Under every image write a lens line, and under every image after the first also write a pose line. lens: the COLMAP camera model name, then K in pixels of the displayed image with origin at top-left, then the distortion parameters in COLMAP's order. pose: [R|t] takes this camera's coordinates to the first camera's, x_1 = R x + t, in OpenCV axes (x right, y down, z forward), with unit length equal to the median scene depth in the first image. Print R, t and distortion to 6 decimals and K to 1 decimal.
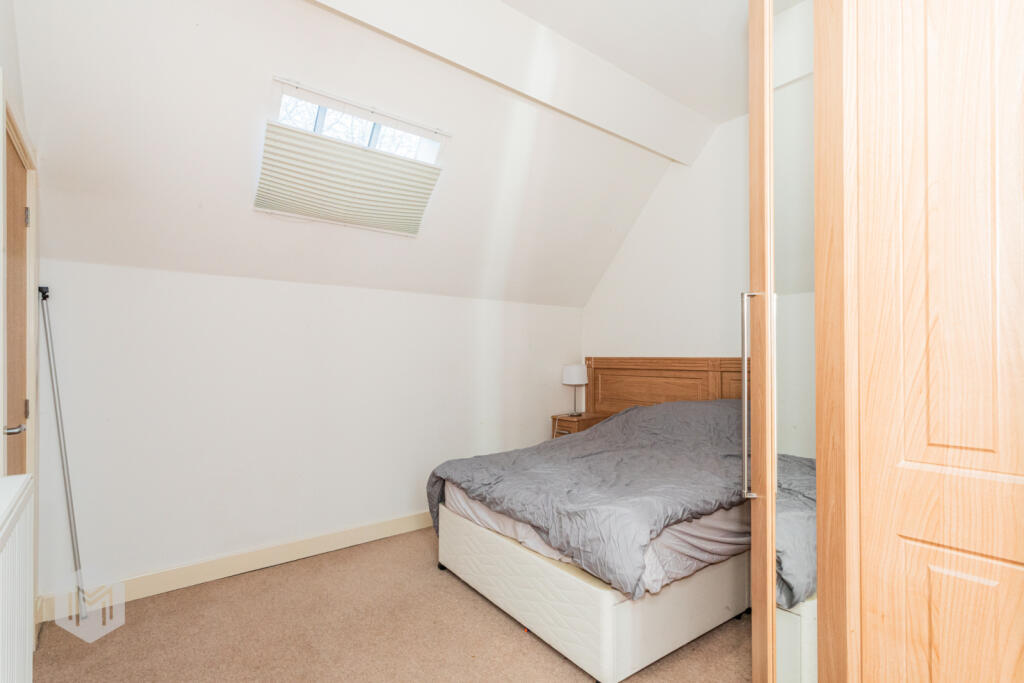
lens RADIAL K [[496.2, 0, 511.3], [0, 496.2, 346.9], [0, 0, 1]] dist [0.002287, 0.000205]
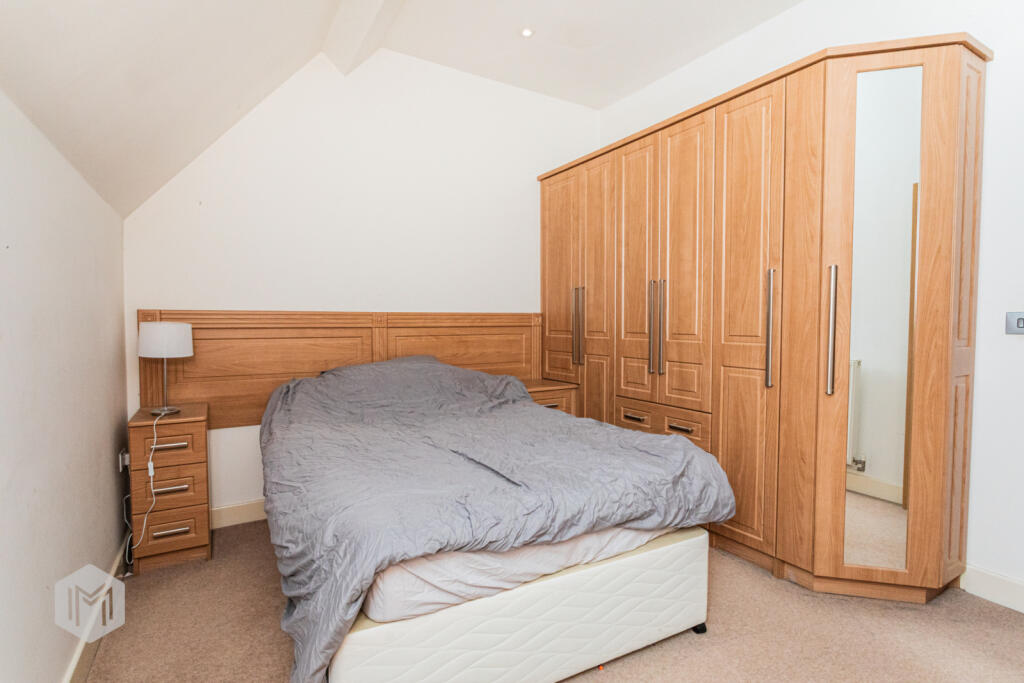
lens RADIAL K [[496.9, 0, 512.0], [0, 496.9, 336.0], [0, 0, 1]] dist [-0.003377, 0.001252]
pose [[0.137673, -0.033534, 0.989910, -0.435926], [-0.015870, 0.999224, 0.036057, 0.027997], [-0.990351, -0.020674, 0.137034, 0.634794]]
